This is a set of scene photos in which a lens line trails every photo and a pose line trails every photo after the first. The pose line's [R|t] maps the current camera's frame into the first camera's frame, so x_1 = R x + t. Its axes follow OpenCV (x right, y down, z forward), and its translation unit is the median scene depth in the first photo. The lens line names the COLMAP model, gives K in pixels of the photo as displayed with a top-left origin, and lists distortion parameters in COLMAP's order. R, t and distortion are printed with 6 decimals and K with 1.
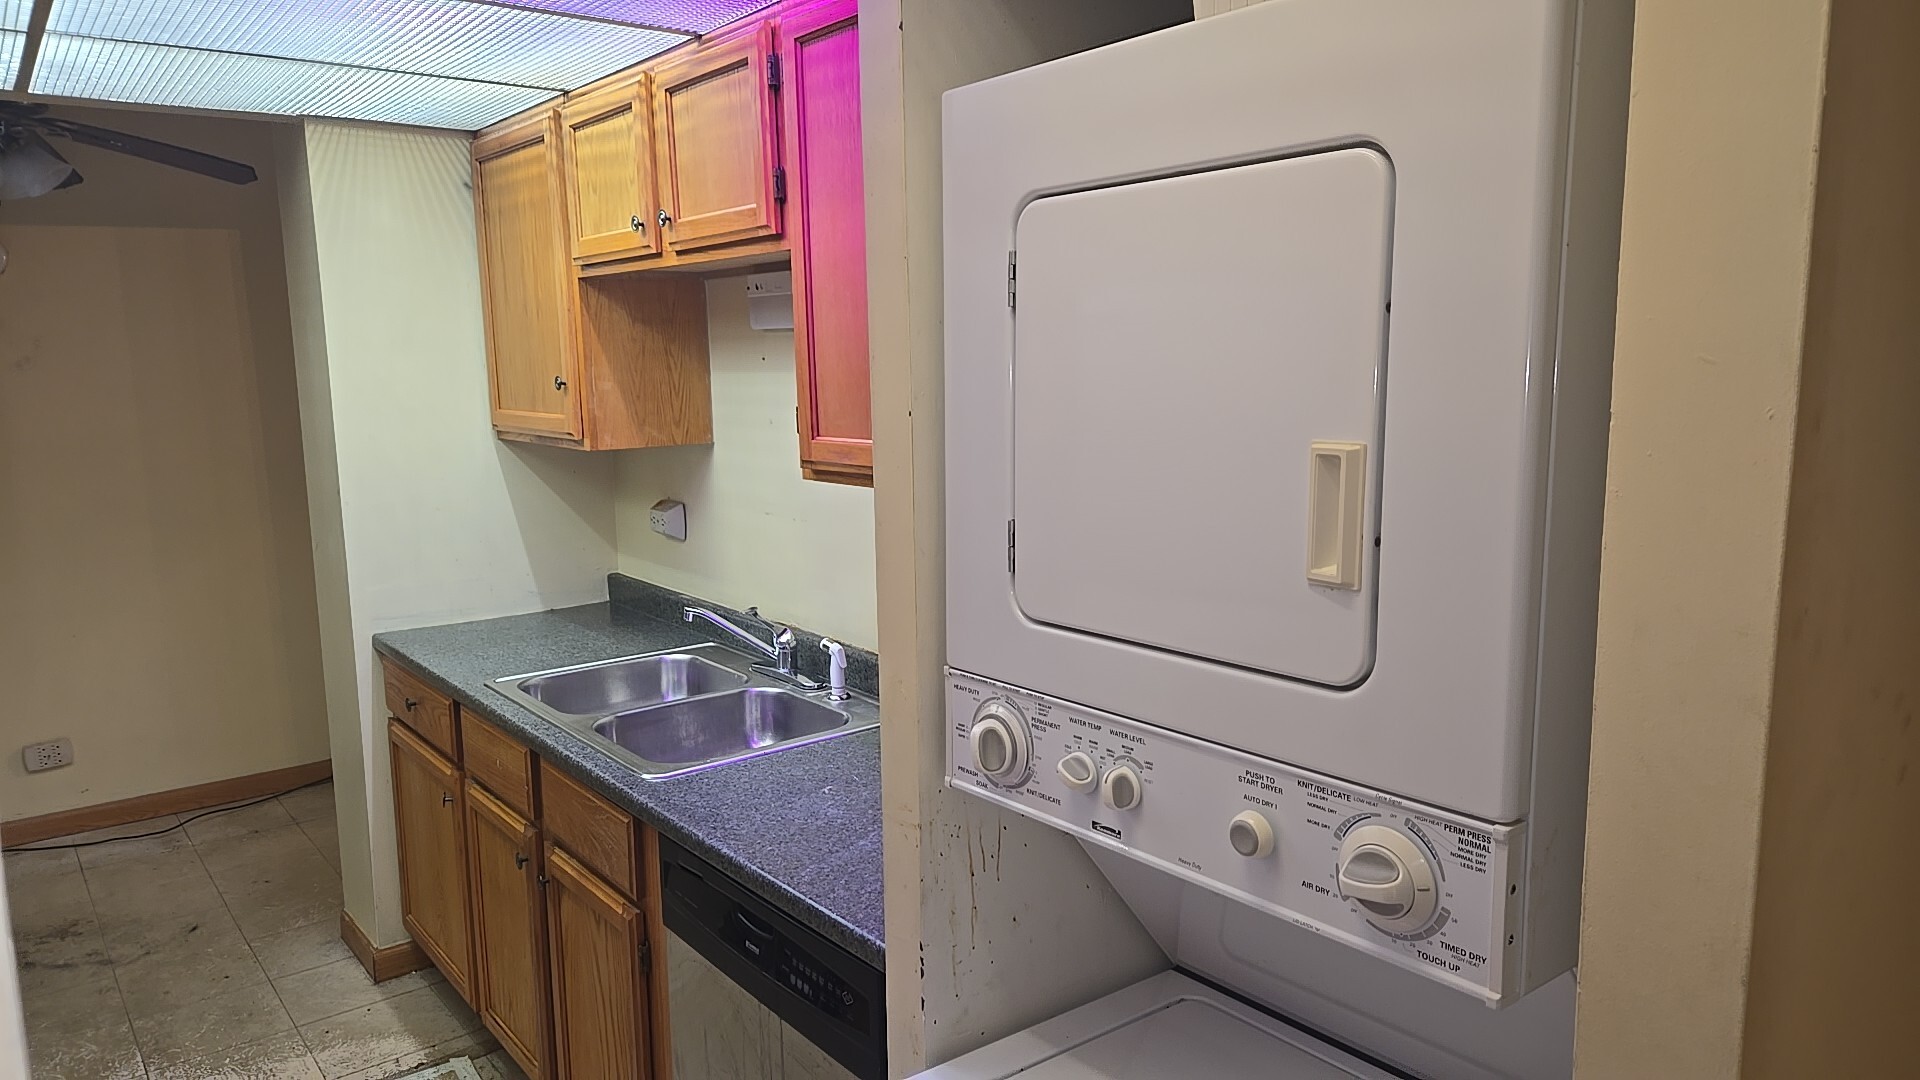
lens RADIAL K [[1271.0, 0, 962.6], [0, 1271.0, 547.1], [0, 0, 1]] dist [0.076067, -0.072599]
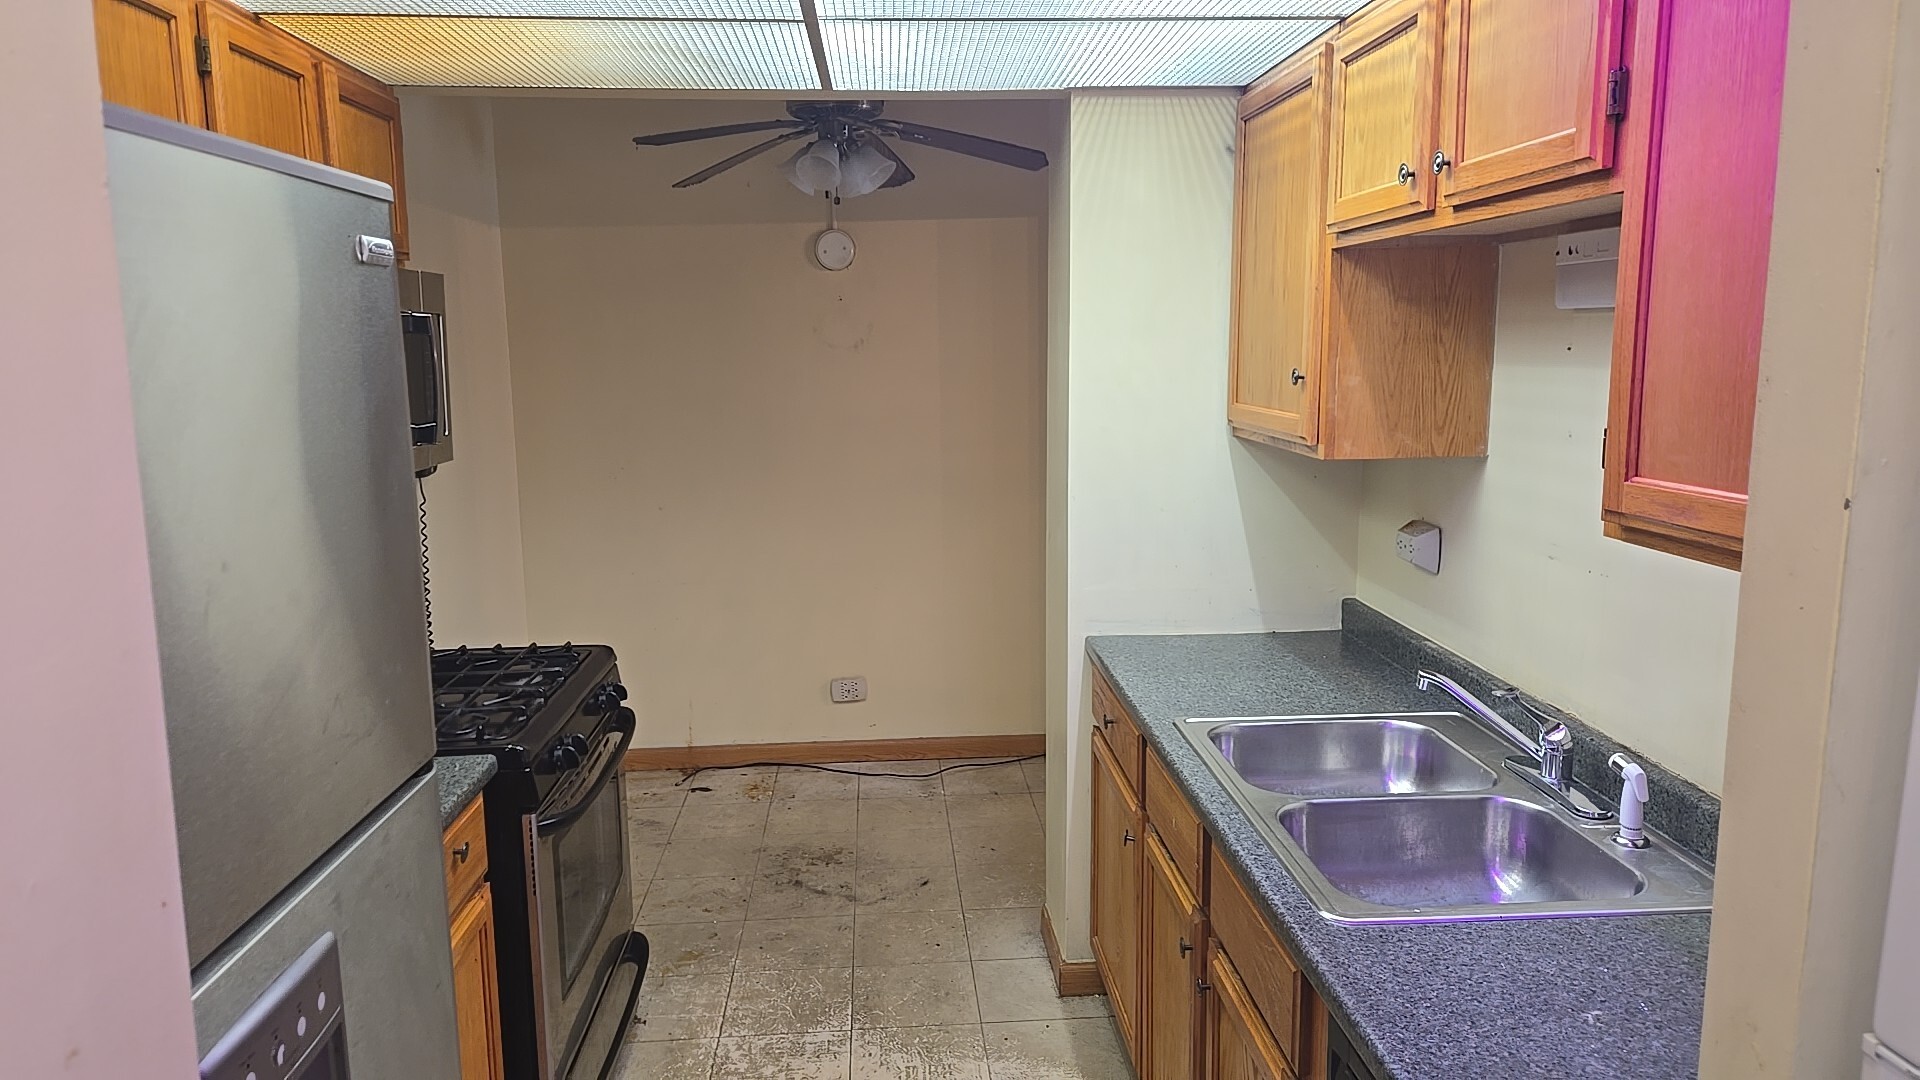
lens RADIAL K [[1271.0, 0, 962.6], [0, 1271.0, 547.1], [0, 0, 1]] dist [0.076067, -0.072599]
pose [[0.824889, 0.099832, -0.556409, -0.019516], [-0.089208, 0.994938, 0.046261, -0.037037], [0.558211, 0.011476, 0.829620, 0.189504]]
